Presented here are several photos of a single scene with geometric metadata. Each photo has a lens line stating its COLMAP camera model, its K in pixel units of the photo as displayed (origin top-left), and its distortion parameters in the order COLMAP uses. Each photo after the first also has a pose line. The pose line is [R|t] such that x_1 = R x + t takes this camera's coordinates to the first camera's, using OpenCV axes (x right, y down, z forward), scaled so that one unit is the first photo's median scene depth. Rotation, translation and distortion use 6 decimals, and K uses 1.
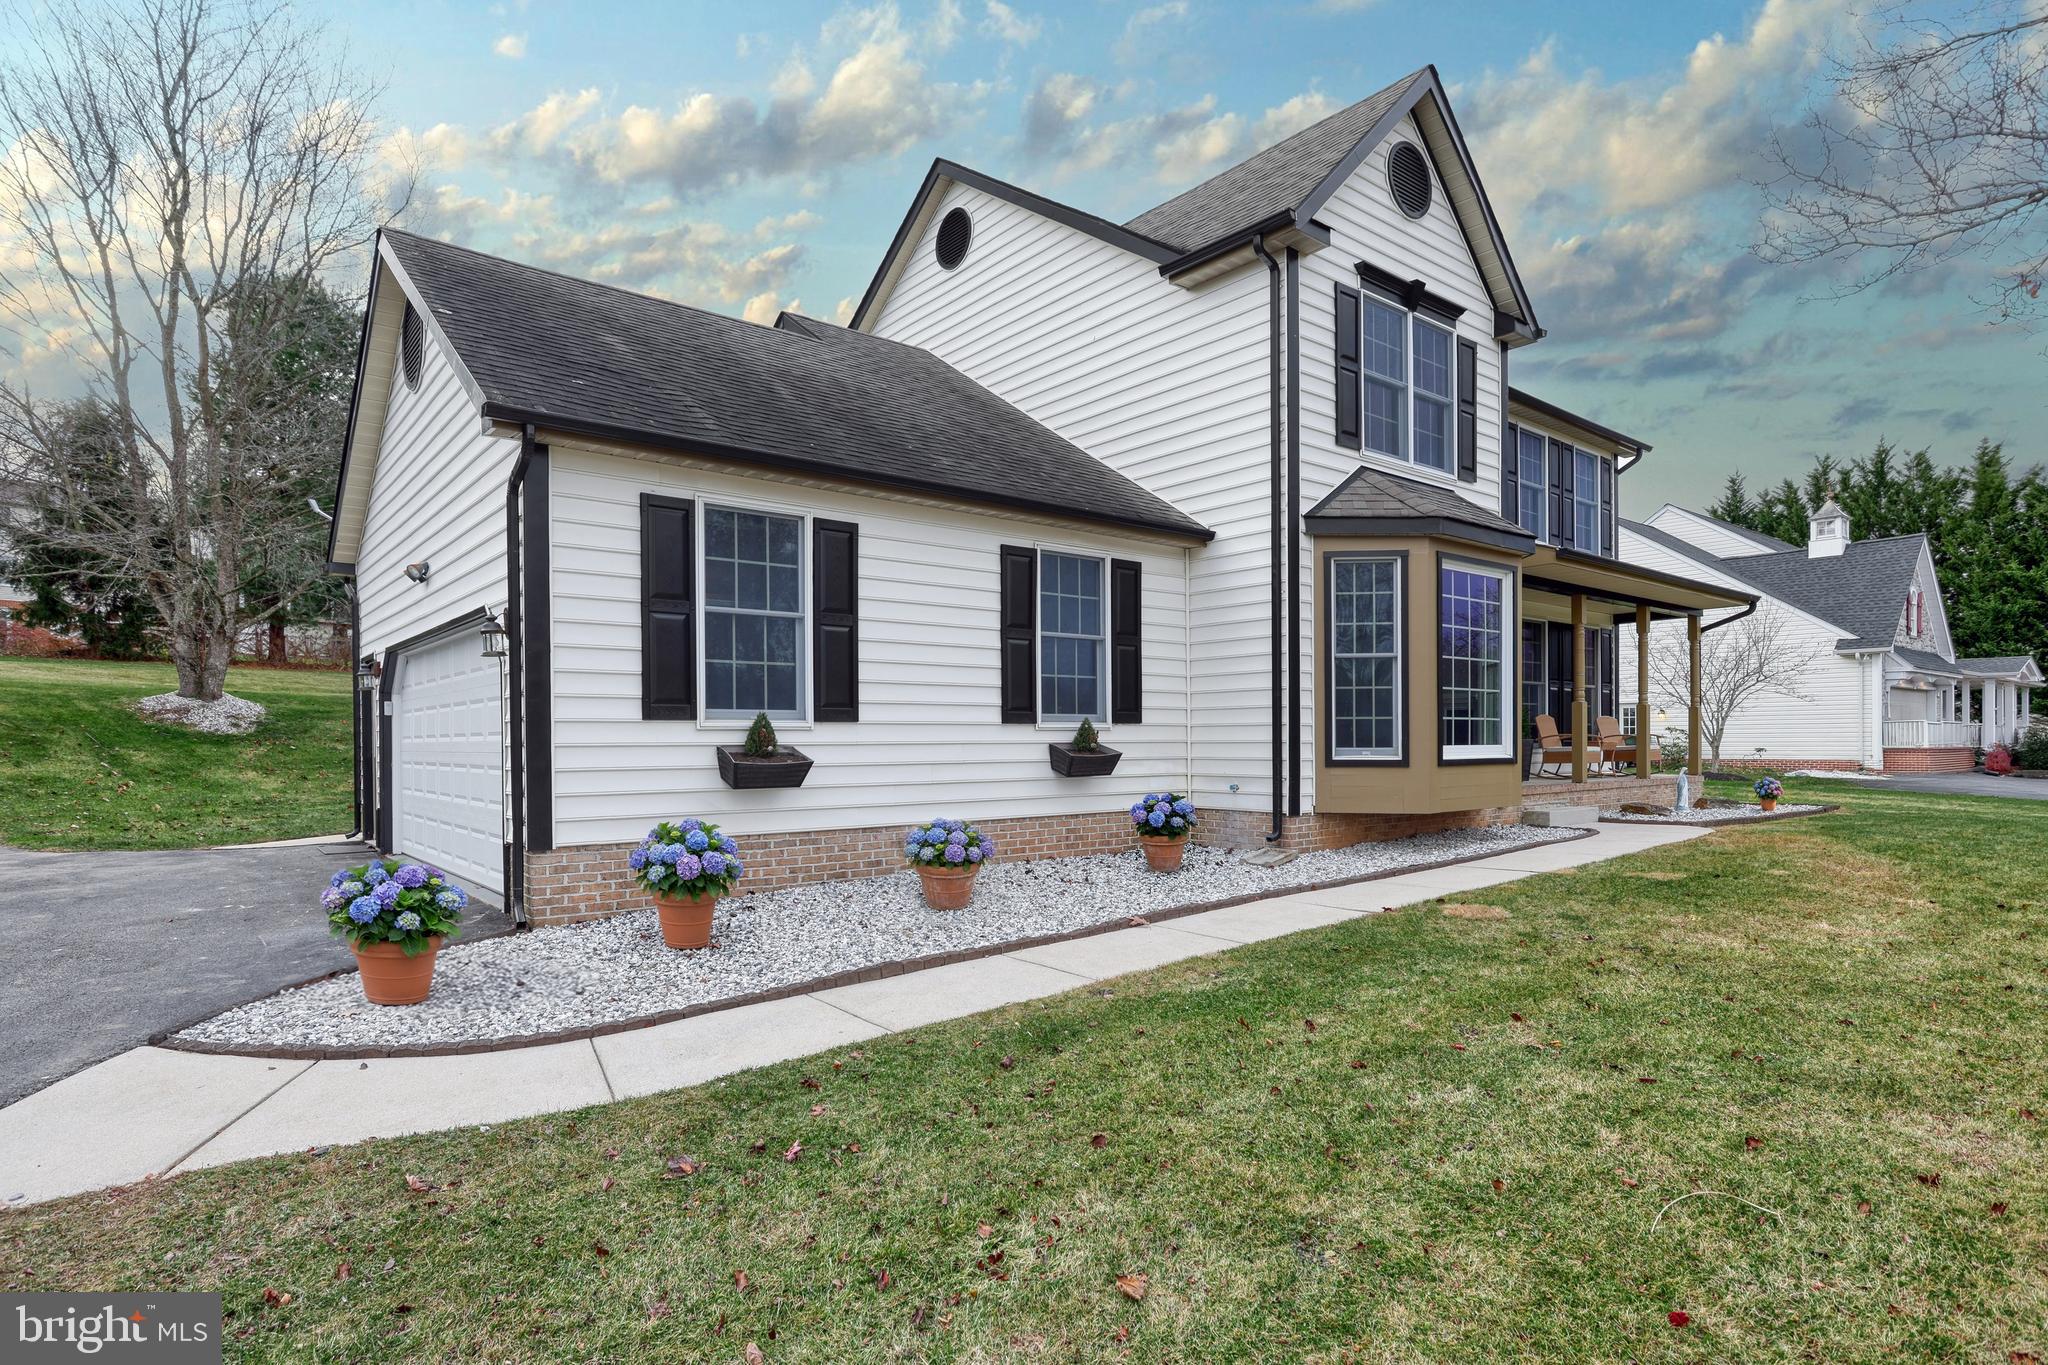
lens RADIAL K [[805.5, 0, 1024.0], [0, 805.5, 682.5], [0, 0, 1]] dist [-0.002719, 0.000022]
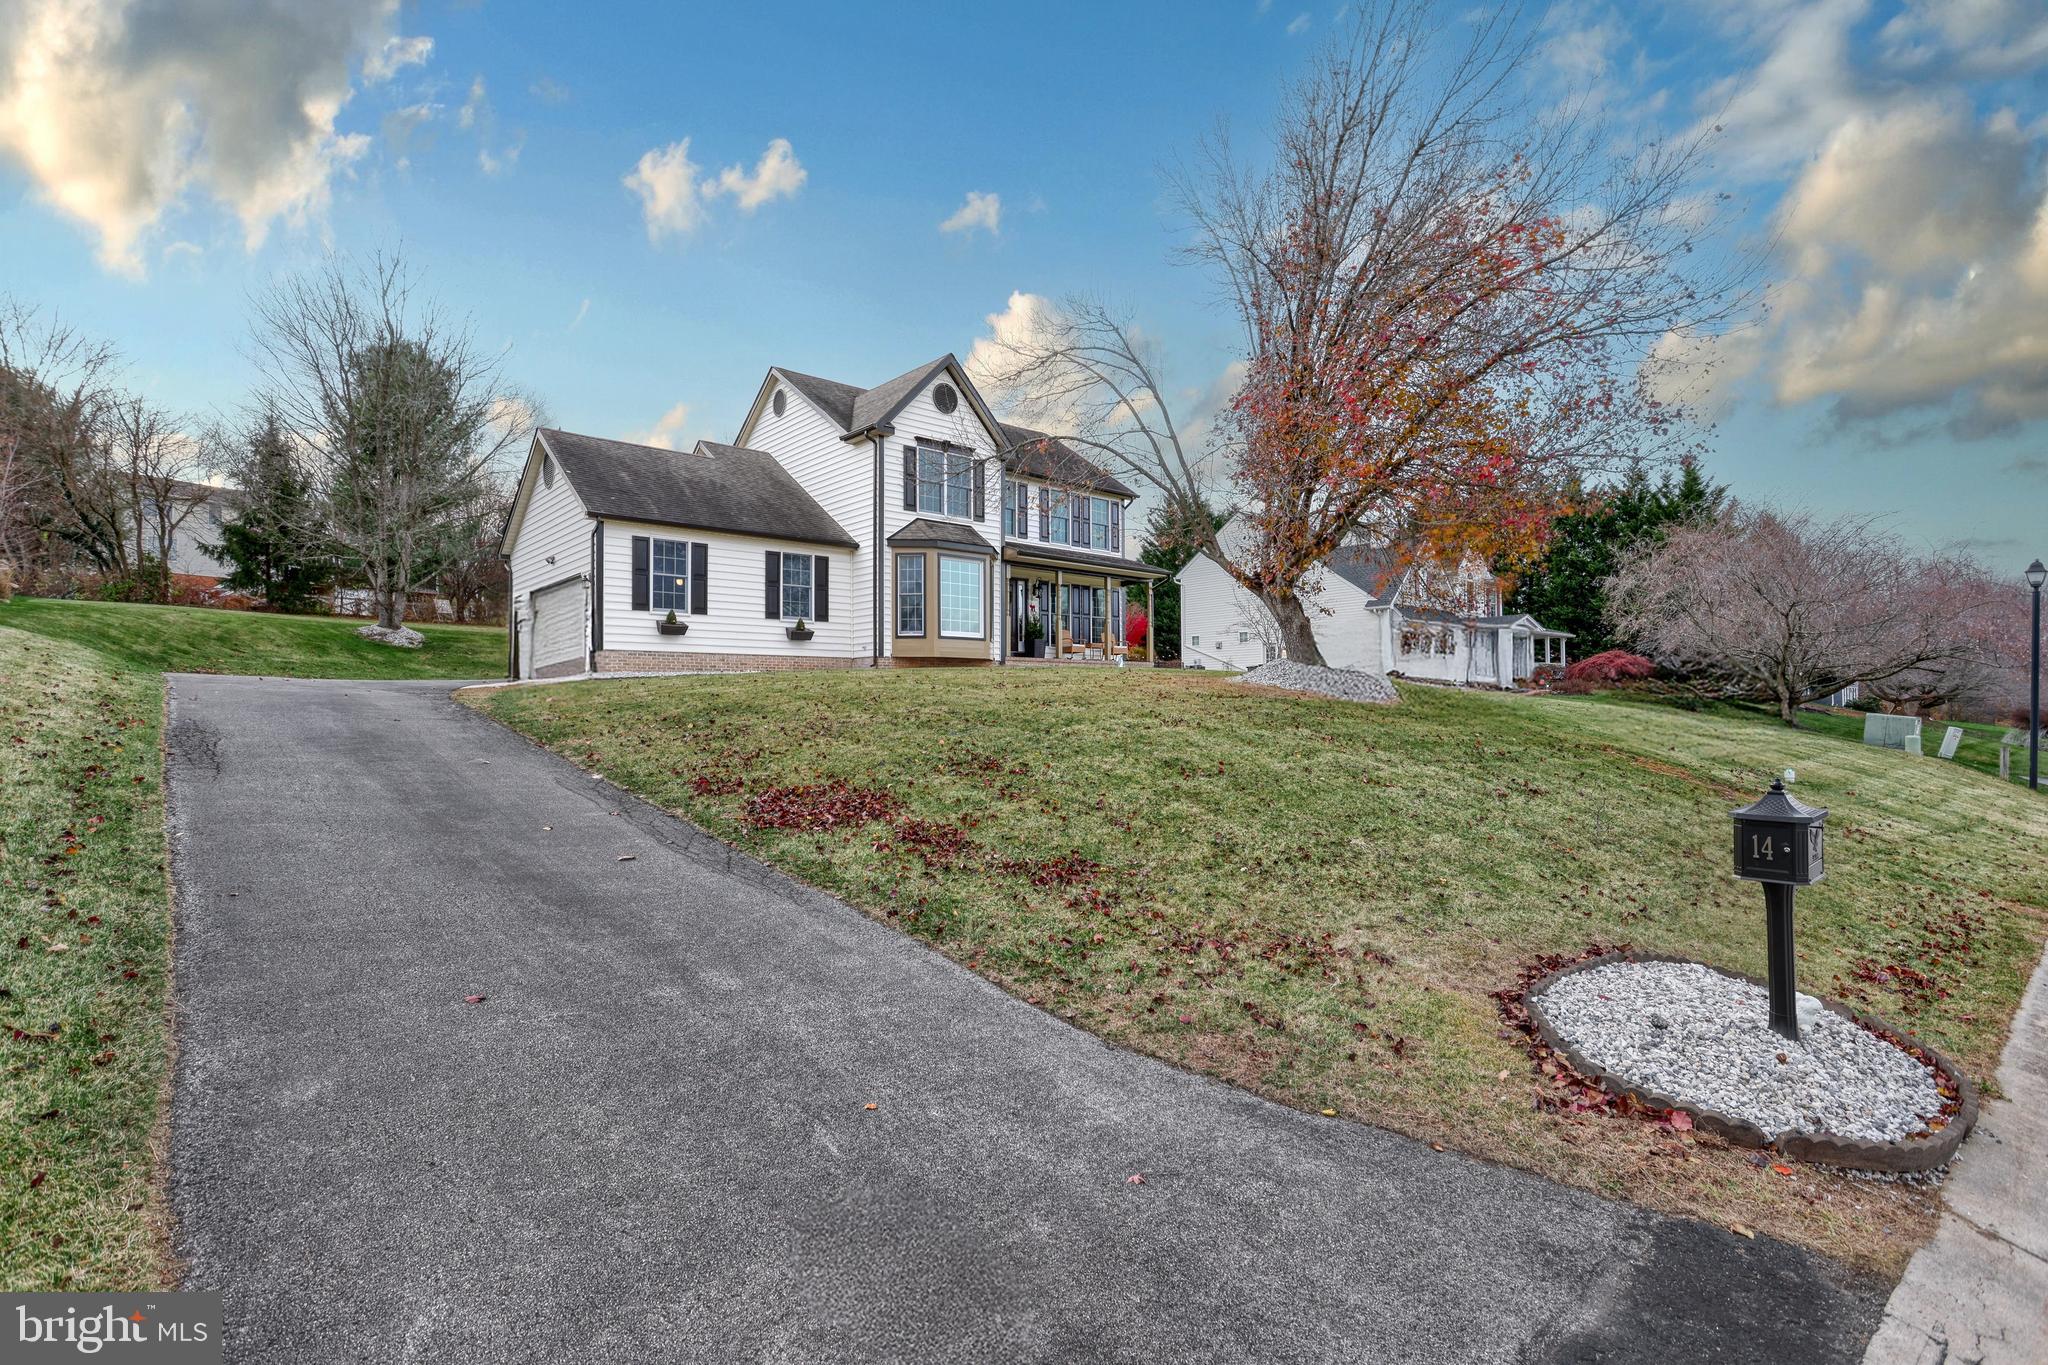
lens RADIAL K [[967.9, 0, 1024.5], [0, 967.9, 669.5], [0, 0, 1]] dist [-0.002543, 0.001229]
pose [[0.997346, 0.011265, -0.071927, 1.004090], [-0.011953, 0.999887, -0.009141, 0.226598], [0.071816, 0.009976, 0.997368, -2.003384]]
